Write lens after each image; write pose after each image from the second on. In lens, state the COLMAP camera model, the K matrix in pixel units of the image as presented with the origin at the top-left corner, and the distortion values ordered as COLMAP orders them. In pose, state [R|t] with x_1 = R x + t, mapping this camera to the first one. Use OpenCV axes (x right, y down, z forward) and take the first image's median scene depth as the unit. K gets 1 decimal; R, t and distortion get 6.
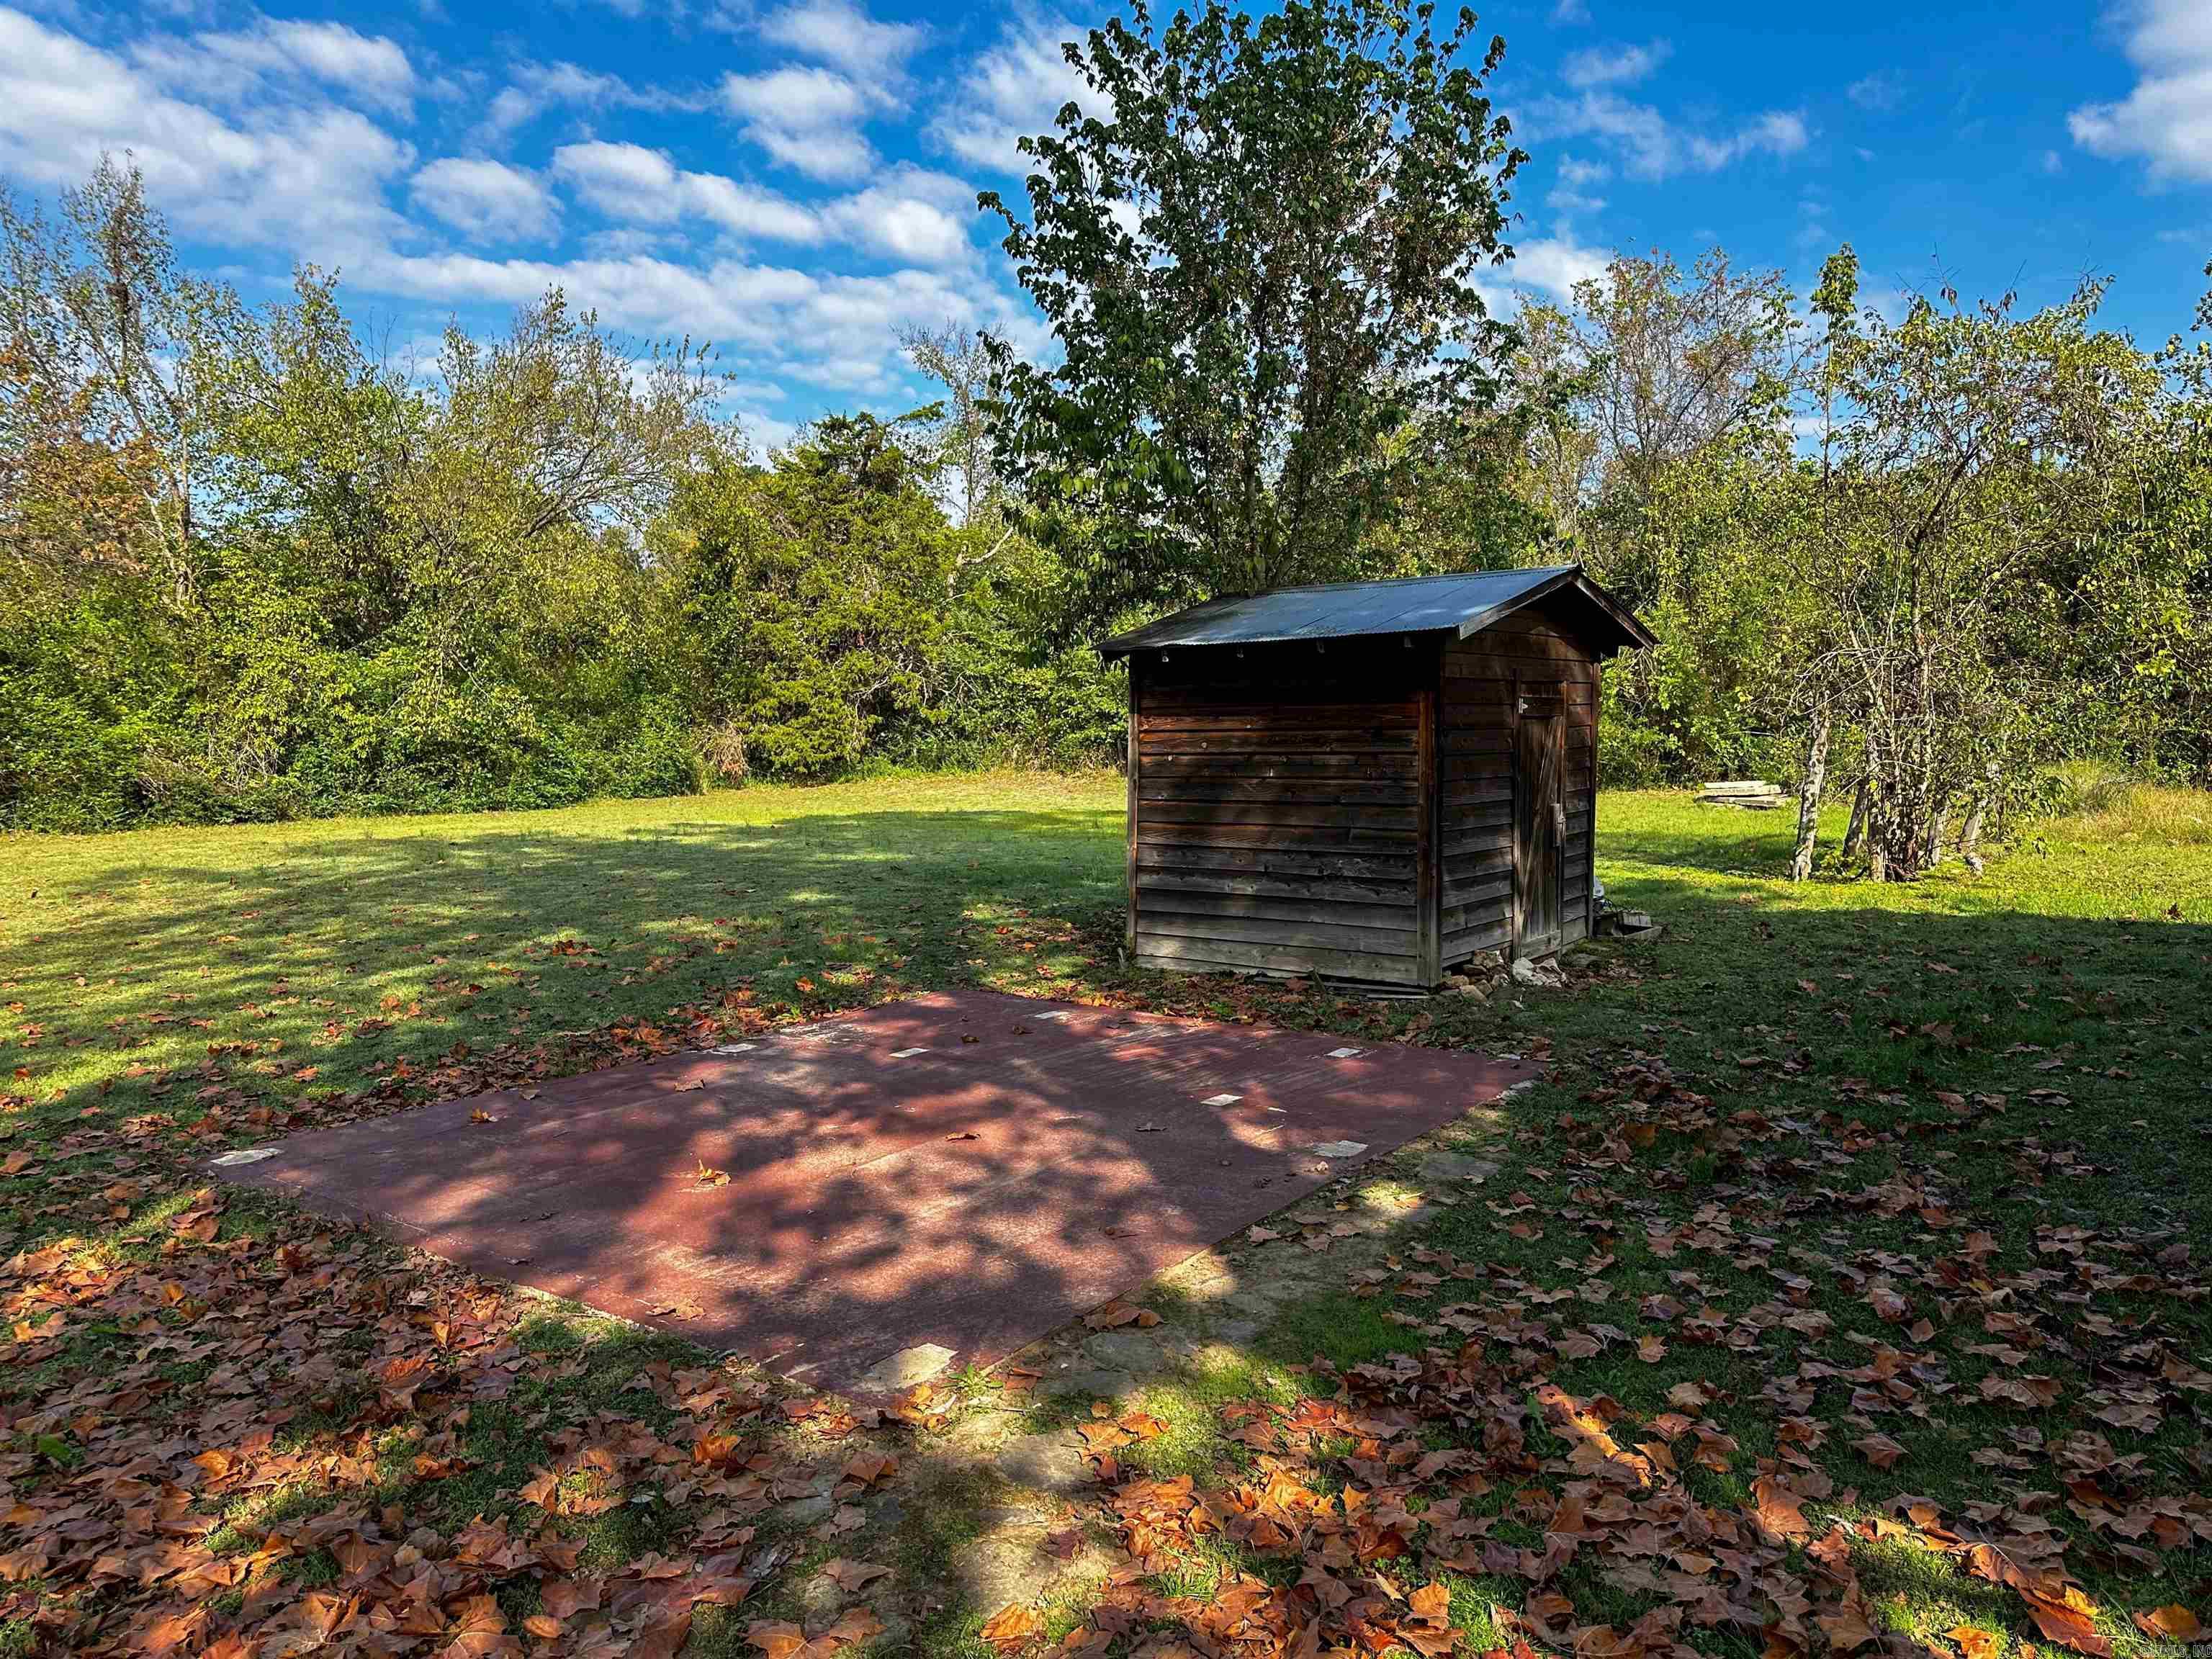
lens RADIAL K [[1548.5, 0, 1096.9], [0, 1548.5, 811.2], [0, 0, 1]] dist [0.165436, -0.229906]
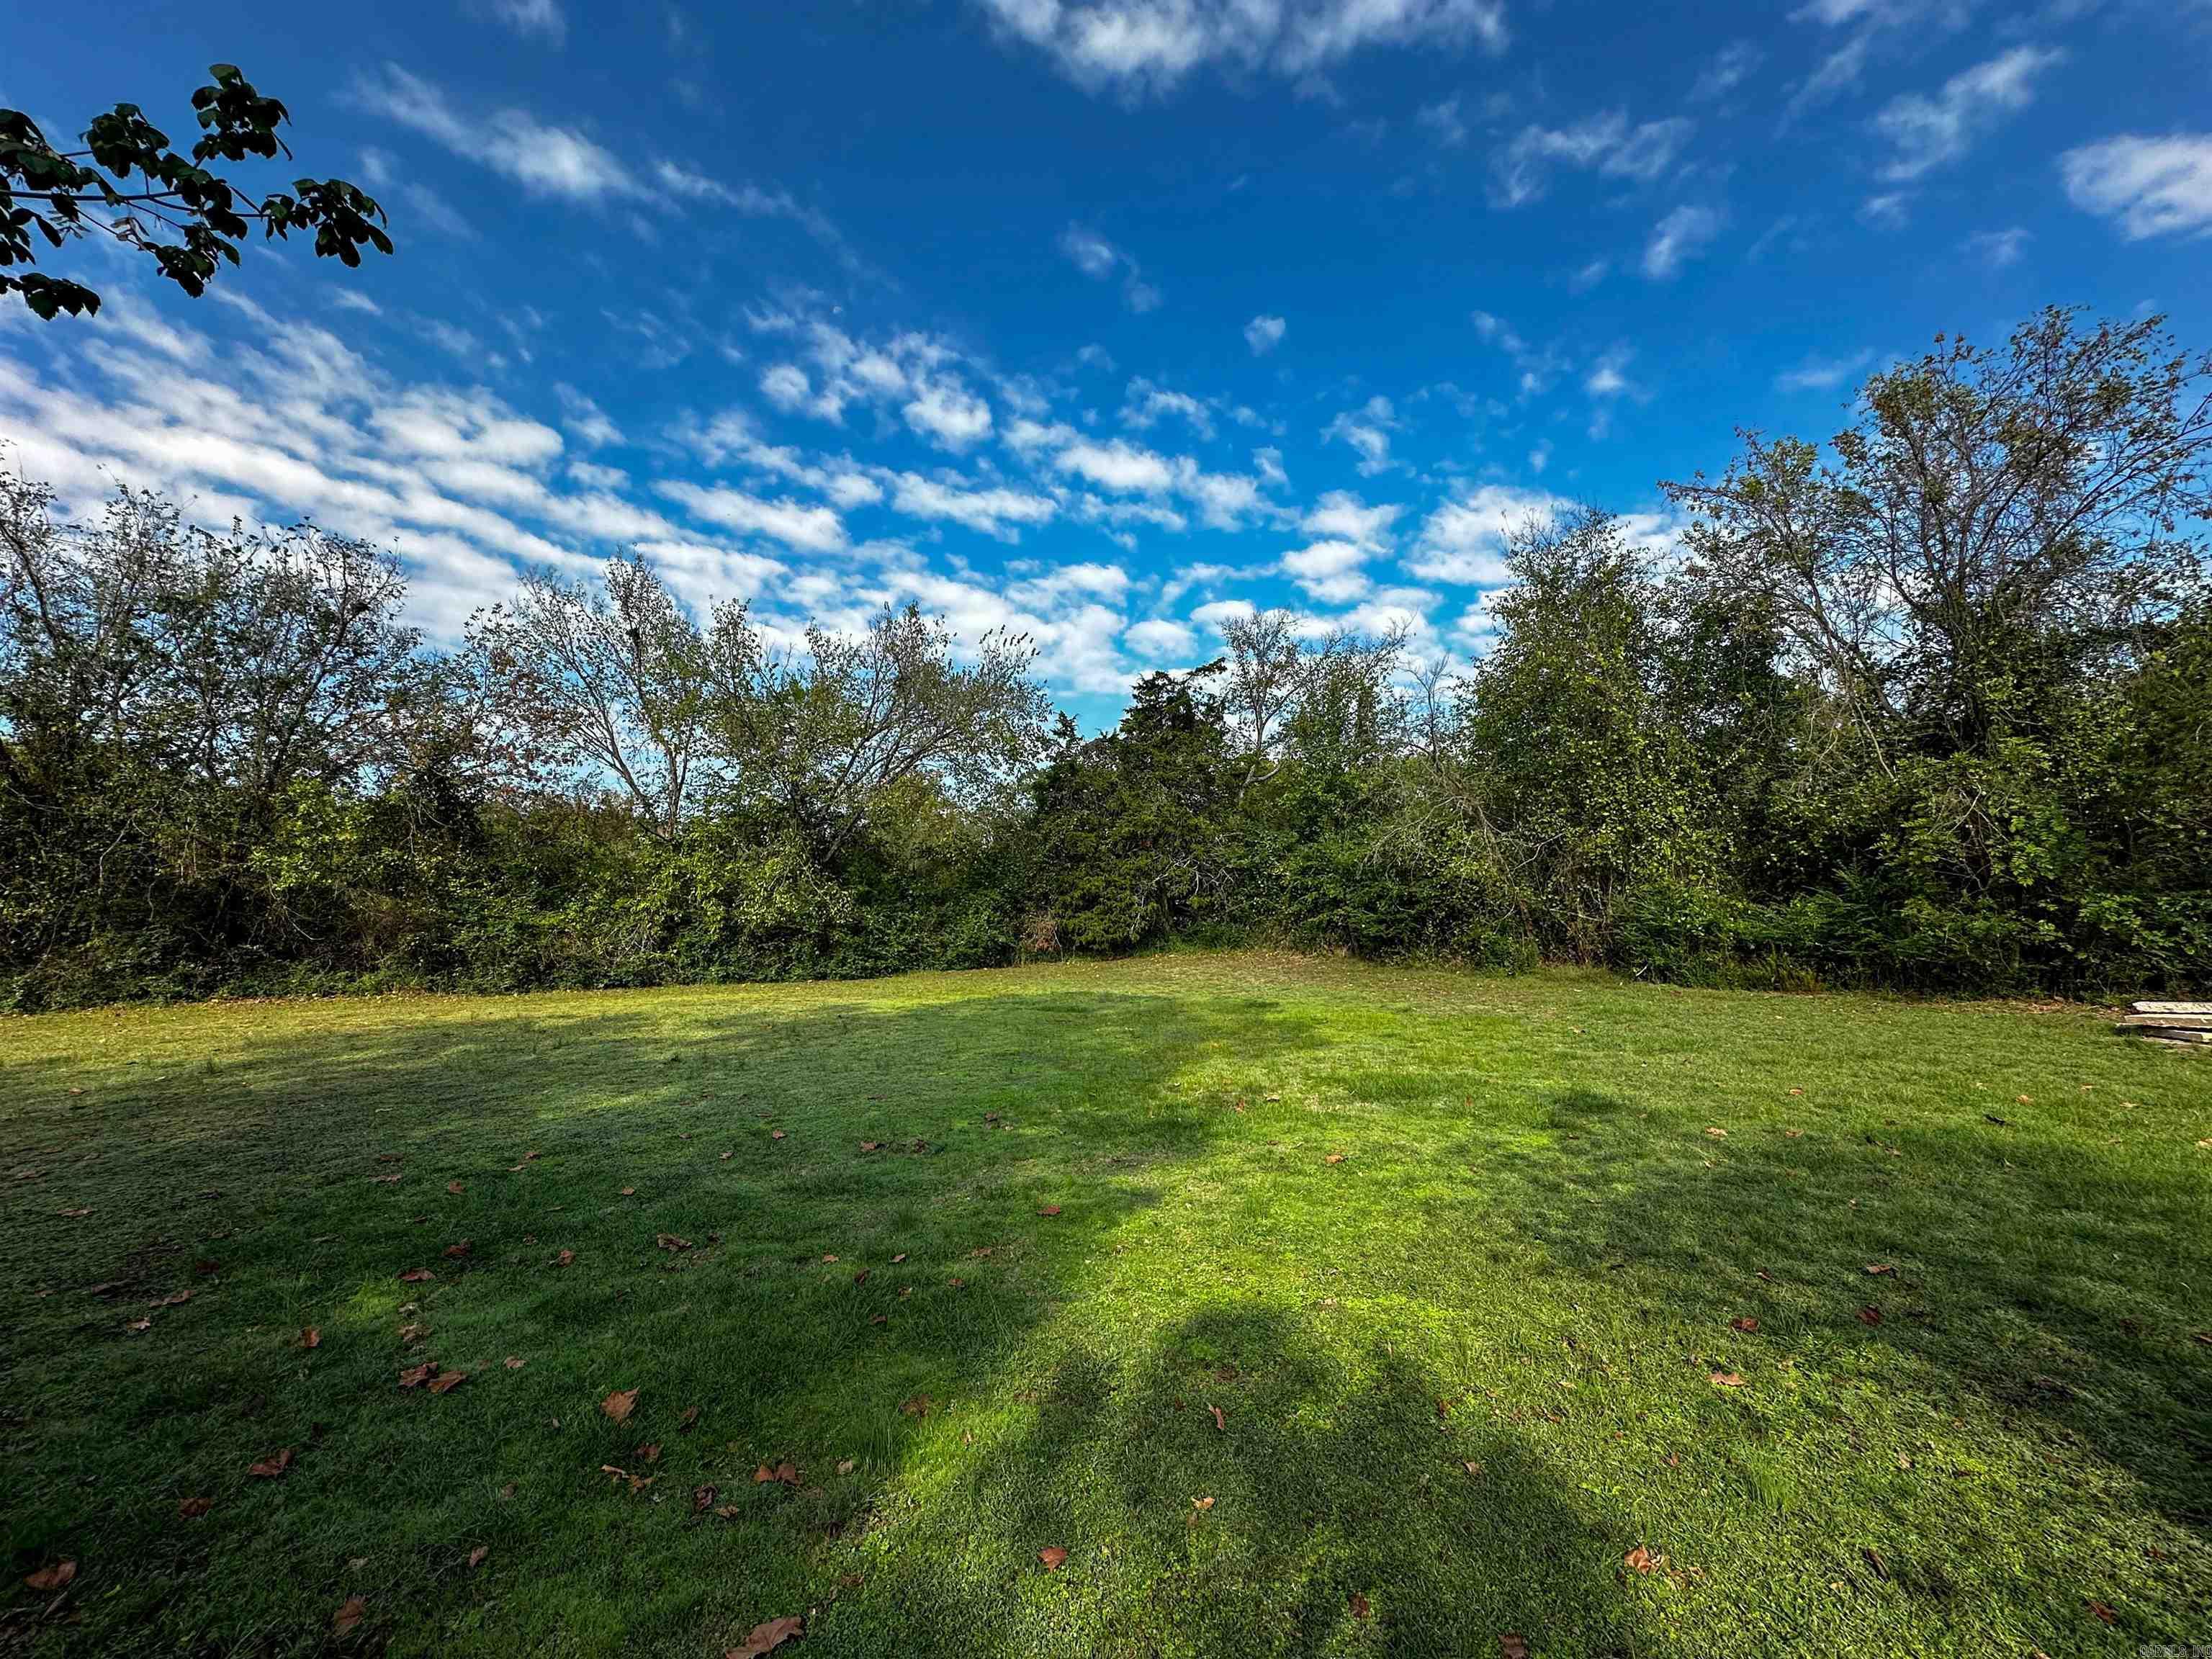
lens RADIAL K [[886.1, 0, 1106.0], [0, 886.1, 829.5], [0, 0, 1]] dist [0.007916, 0.000142]
pose [[0.894218, -0.046539, -0.445205, 0.136677], [-0.019311, 0.989644, -0.142238, -0.019340], [0.447214, 0.135789, 0.884059, 0.364235]]
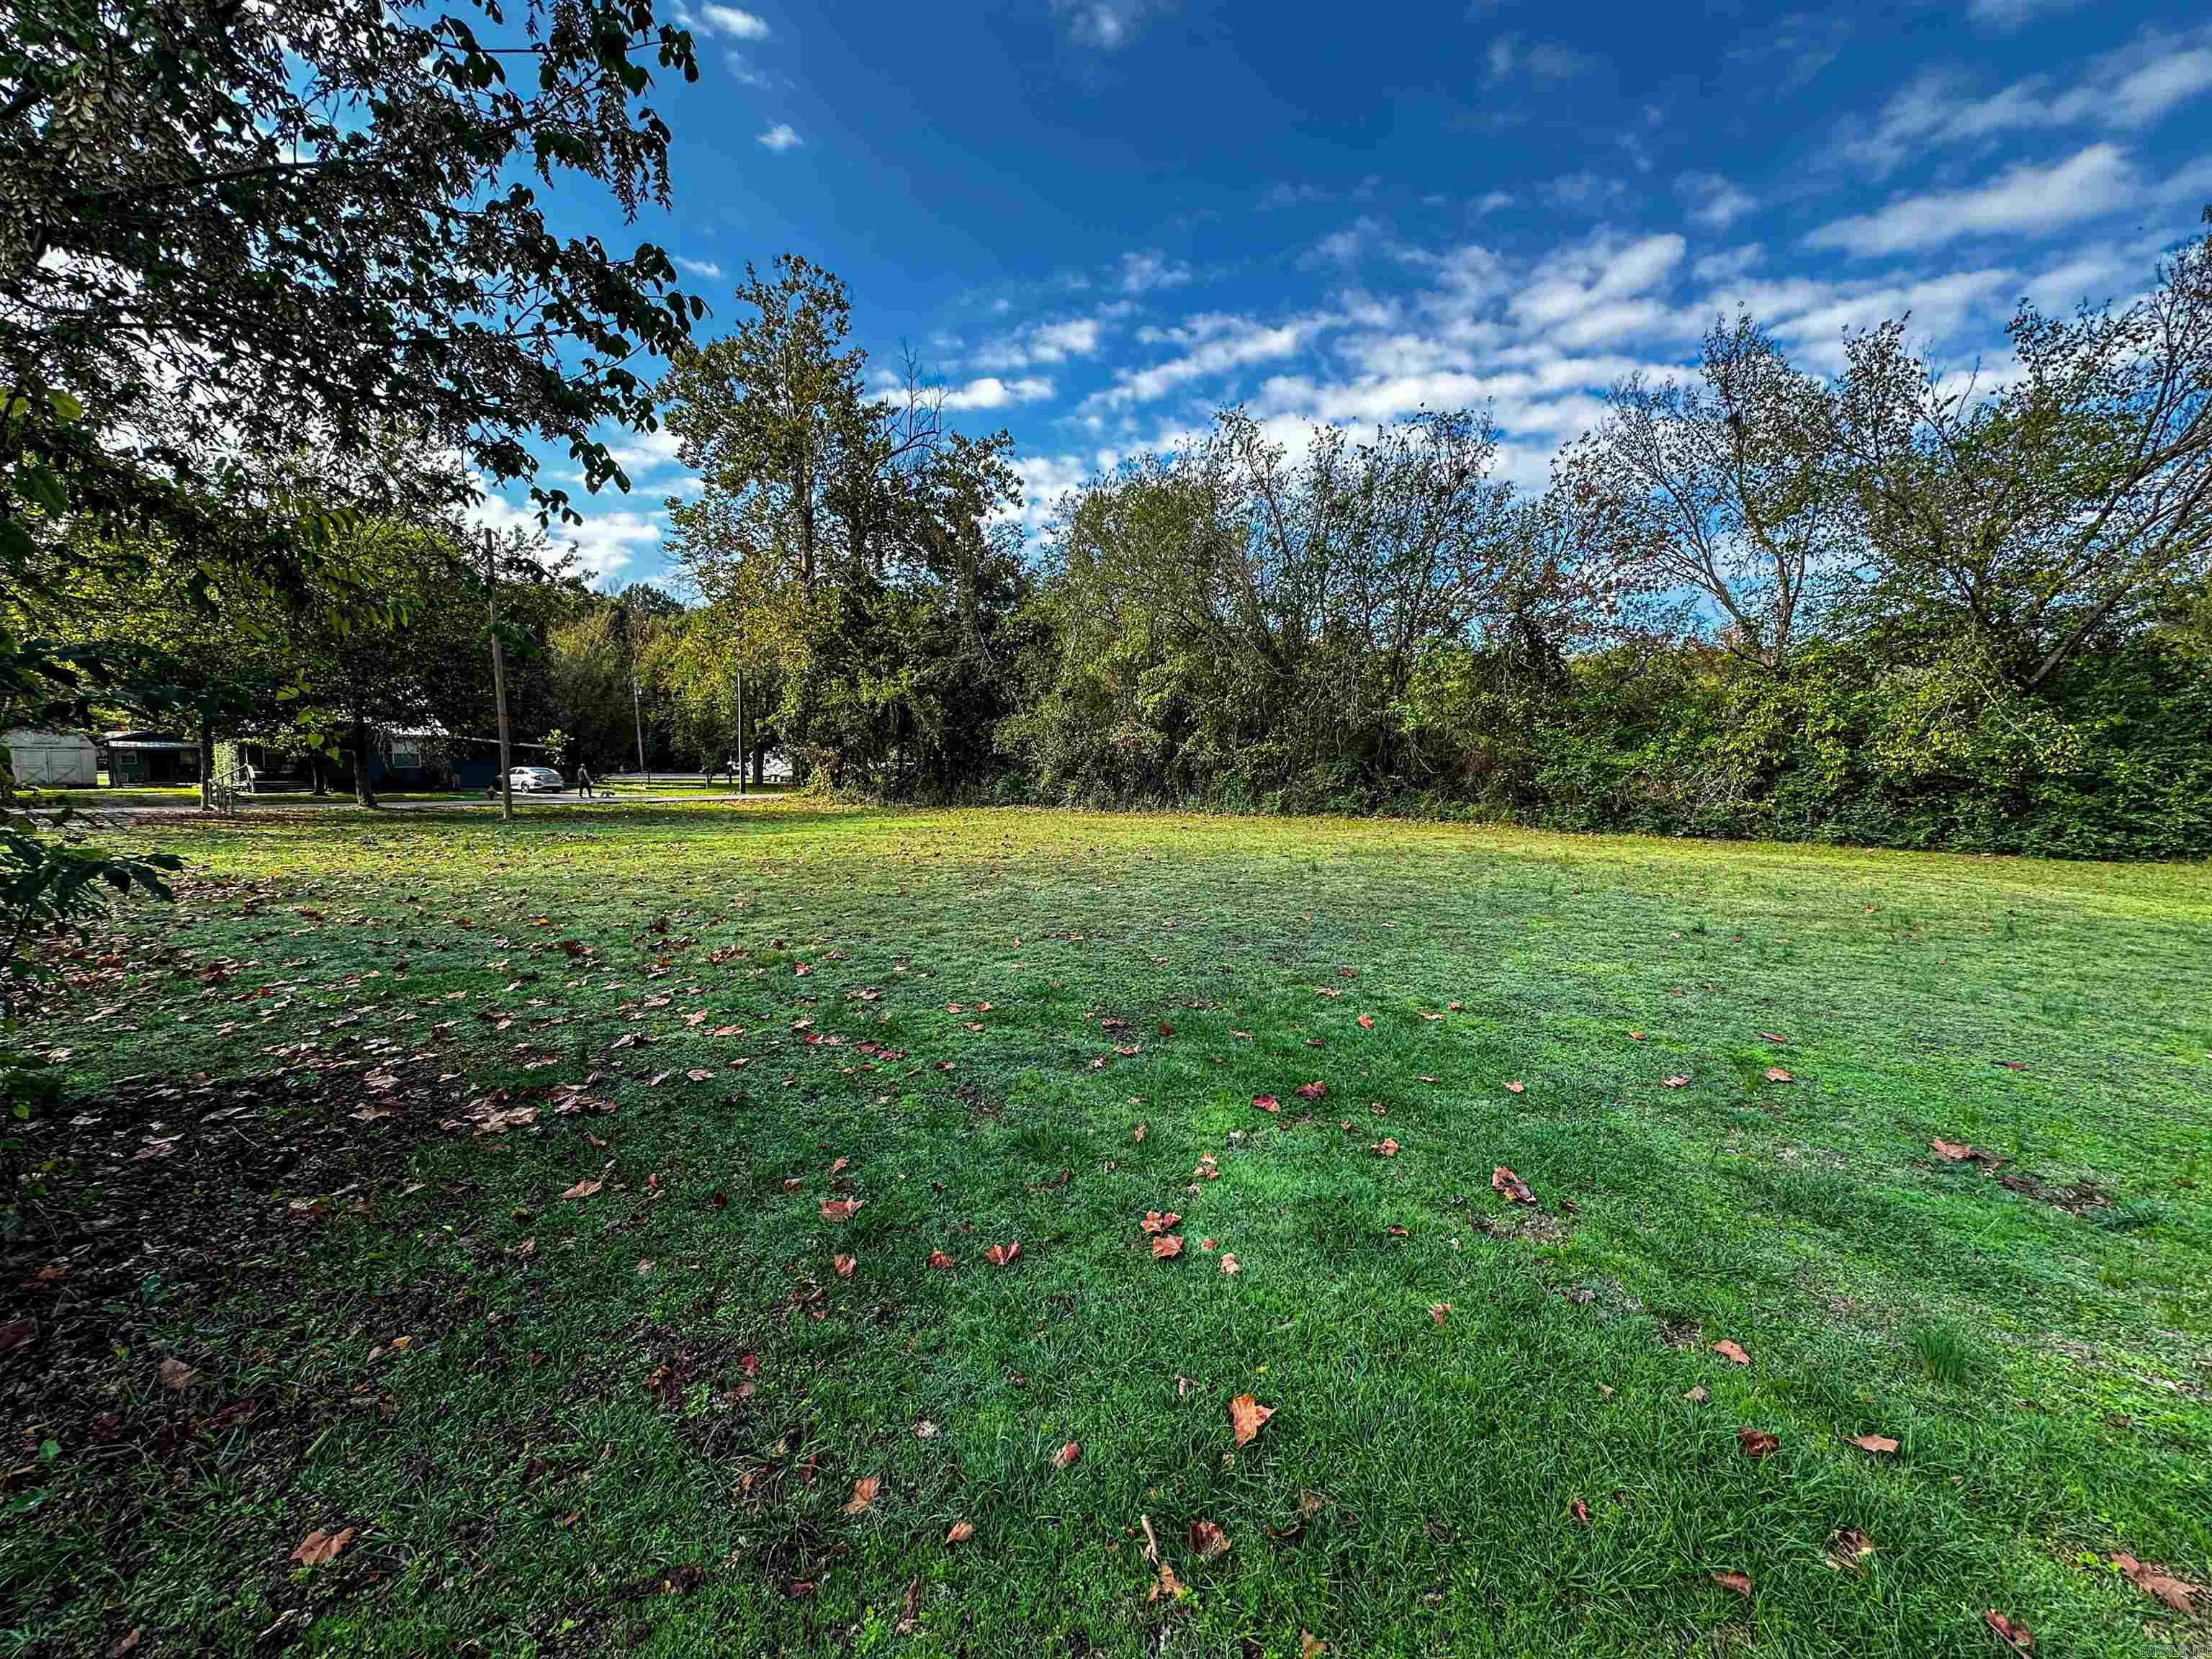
lens RADIAL K [[871.3, 0, 1106.0], [0, 871.3, 829.5], [0, 0, 1]] dist [-0.010770, 0.000893]
pose [[-0.040520, 0.080581, -0.995924, 0.104333], [-0.068194, 0.994196, 0.083216, -0.016655], [0.996849, 0.071288, -0.034789, 0.420948]]
